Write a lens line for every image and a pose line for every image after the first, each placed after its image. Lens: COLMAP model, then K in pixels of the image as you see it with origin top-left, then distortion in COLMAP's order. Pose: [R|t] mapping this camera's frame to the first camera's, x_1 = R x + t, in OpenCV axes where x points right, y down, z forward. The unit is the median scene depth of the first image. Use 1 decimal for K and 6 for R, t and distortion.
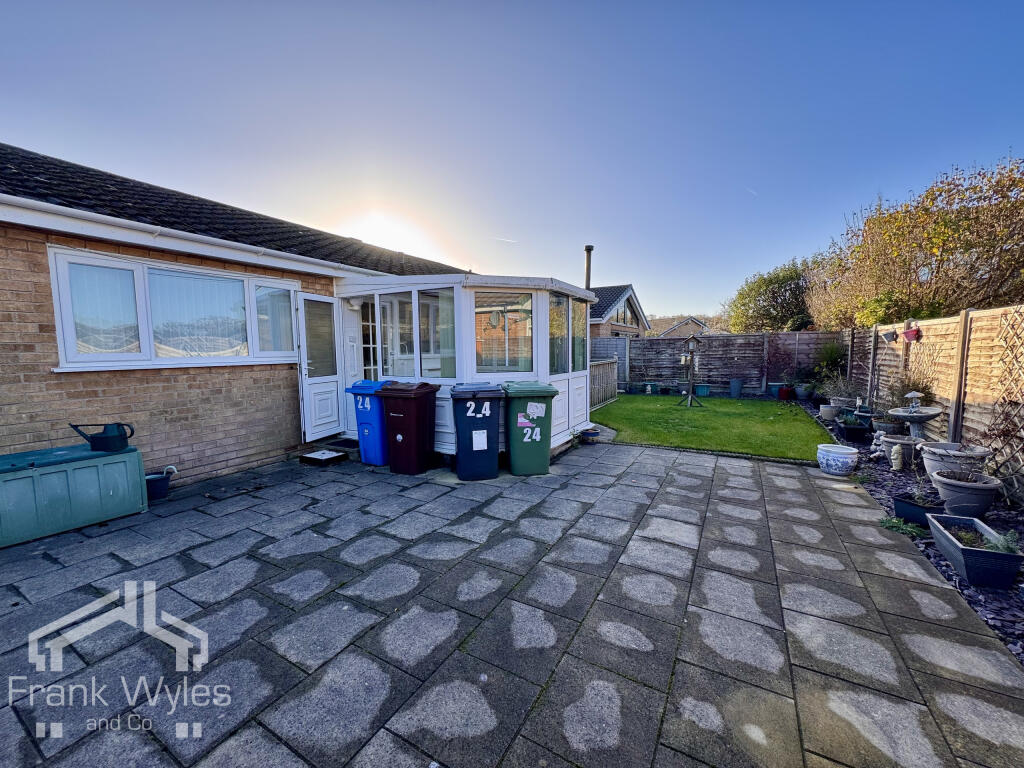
lens RADIAL K [[409.0, 0, 512.0], [0, 409.0, 384.0], [0, 0, 1]] dist [-0.000663, 0.000246]
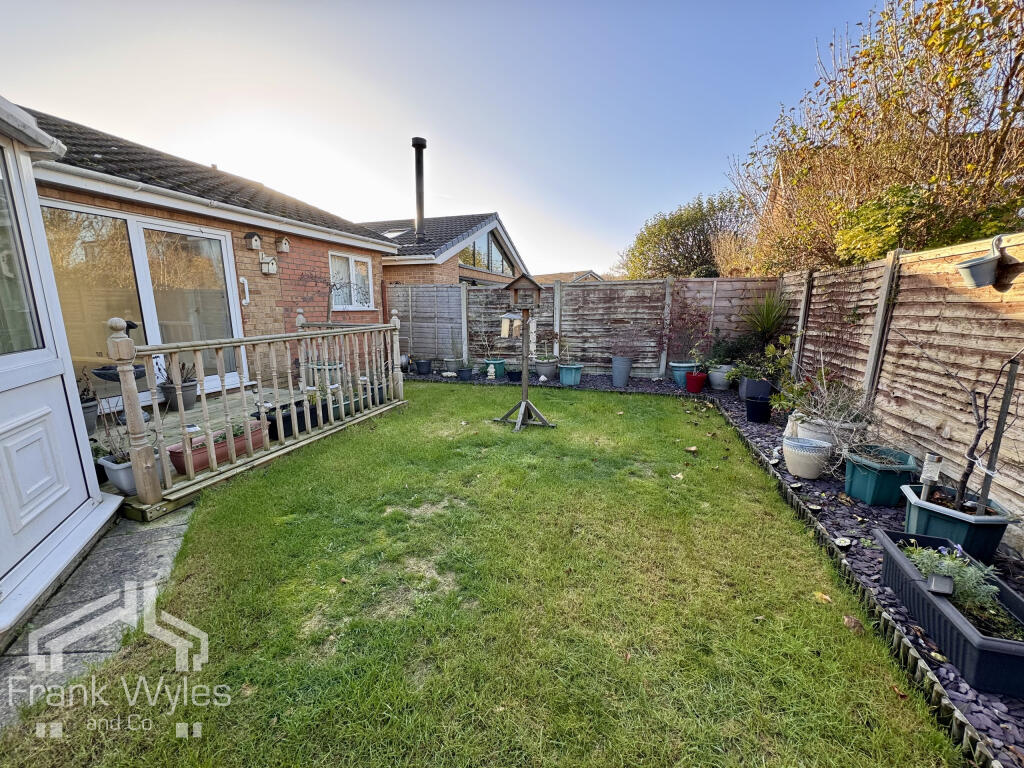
lens RADIAL K [[409.0, 0, 512.0], [0, 409.0, 384.0], [0, 0, 1]] dist [-0.000663, 0.000246]
pose [[0.979148, -0.028041, 0.201202, 0.264953], [0.007375, 0.994681, 0.102737, -0.034172], [-0.203013, -0.099110, 0.974147, 0.437328]]
